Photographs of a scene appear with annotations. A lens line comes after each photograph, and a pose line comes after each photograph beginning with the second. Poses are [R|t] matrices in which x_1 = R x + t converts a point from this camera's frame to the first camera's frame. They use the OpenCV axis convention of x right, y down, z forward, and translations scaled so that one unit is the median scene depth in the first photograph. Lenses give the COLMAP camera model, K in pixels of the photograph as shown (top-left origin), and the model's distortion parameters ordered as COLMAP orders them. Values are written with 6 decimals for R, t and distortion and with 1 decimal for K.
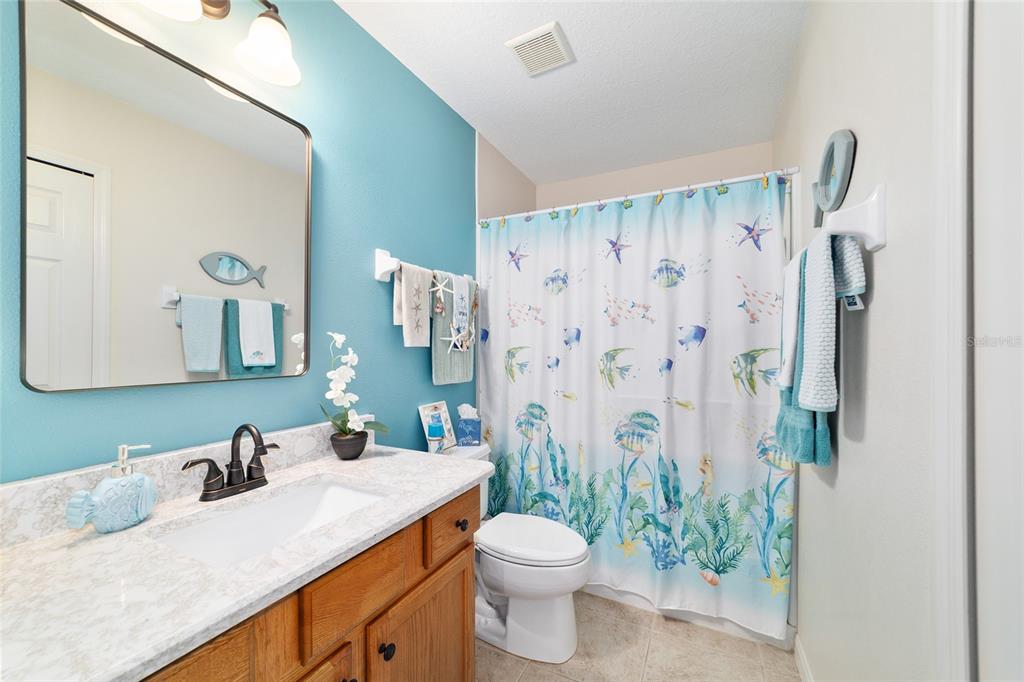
lens RADIAL K [[394.0, 0, 518.3], [0, 394.0, 355.7], [0, 0, 1]] dist [-0.016564, 0.007006]
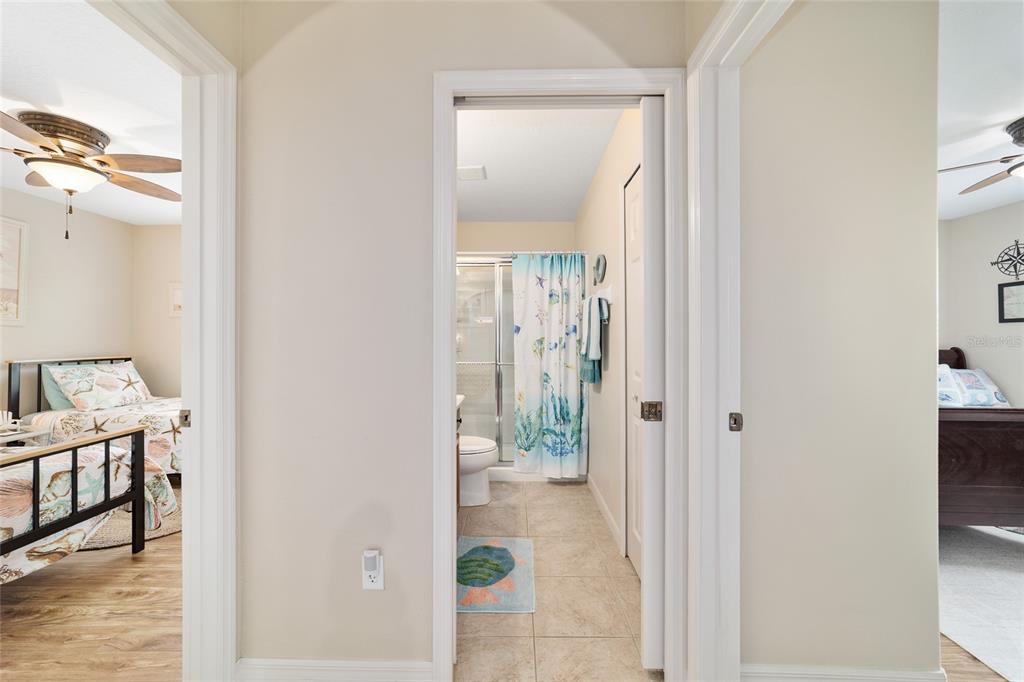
lens RADIAL K [[394.0, 0, 509.9], [0, 394.0, 338.5], [0, 0, 1]] dist [-0.016564, 0.007006]
pose [[0.903536, 0.001895, 0.428508, -0.820103], [0.003342, 0.999929, -0.011468, 0.015447], [-0.428499, 0.011794, 0.903465, -1.062464]]
